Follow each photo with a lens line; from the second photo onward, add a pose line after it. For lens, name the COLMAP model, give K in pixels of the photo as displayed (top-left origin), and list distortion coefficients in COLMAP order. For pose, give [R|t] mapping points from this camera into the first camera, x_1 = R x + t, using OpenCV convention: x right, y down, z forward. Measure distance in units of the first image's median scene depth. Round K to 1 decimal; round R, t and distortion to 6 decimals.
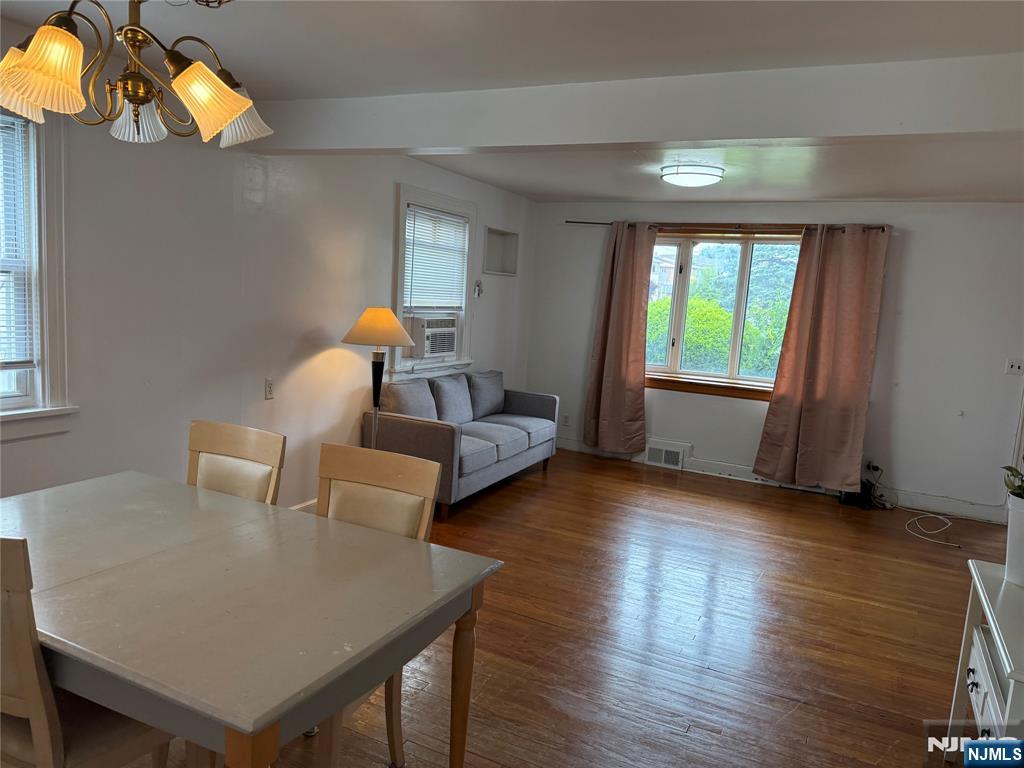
lens RADIAL K [[707.7, 0, 512.0], [0, 707.7, 384.0], [0, 0, 1]] dist [0.118369, -0.157190]
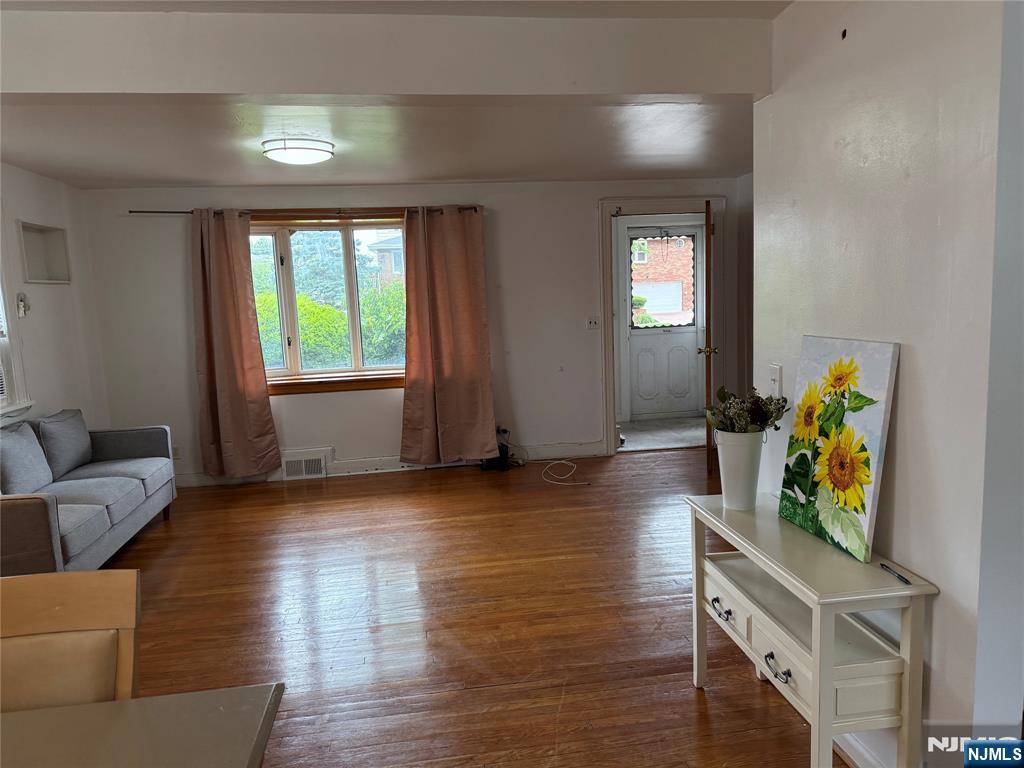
lens RADIAL K [[707.7, 0, 512.0], [0, 707.7, 384.0], [0, 0, 1]] dist [0.118369, -0.157190]
pose [[0.822004, -0.169960, 0.543528, -0.051525], [0.166770, 0.984426, 0.055614, -0.010127], [-0.544515, 0.044930, 0.837547, 0.098253]]
